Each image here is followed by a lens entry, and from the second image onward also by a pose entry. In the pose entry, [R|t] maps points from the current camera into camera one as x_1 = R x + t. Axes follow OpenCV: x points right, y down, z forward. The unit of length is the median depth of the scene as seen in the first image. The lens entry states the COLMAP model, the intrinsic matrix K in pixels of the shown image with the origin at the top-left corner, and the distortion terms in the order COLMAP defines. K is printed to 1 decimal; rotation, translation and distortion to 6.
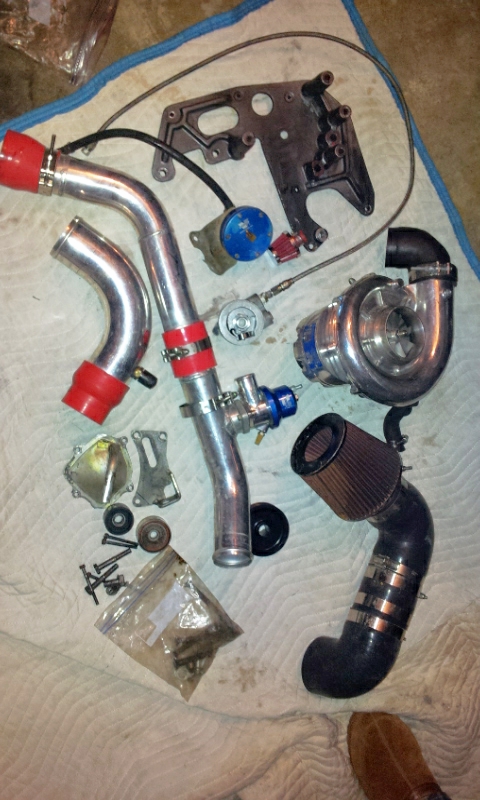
lens RADIAL K [[702.3, 0, 240.0], [0, 702.3, 400.0], [0, 0, 1]] dist [0.001165, -0.014054]
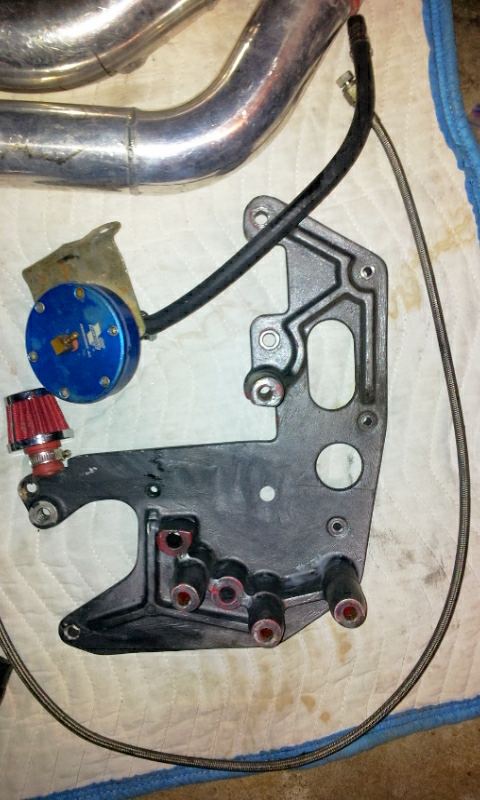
lens RADIAL K [[702.3, 0, 240.0], [0, 702.3, 400.0], [0, 0, 1]] dist [0.001165, -0.014054]
pose [[-0.295169, 0.943656, -0.149625, 0.077025], [-0.941356, -0.314023, -0.123443, -0.275168], [-0.163473, 0.104414, 0.981007, 0.522486]]
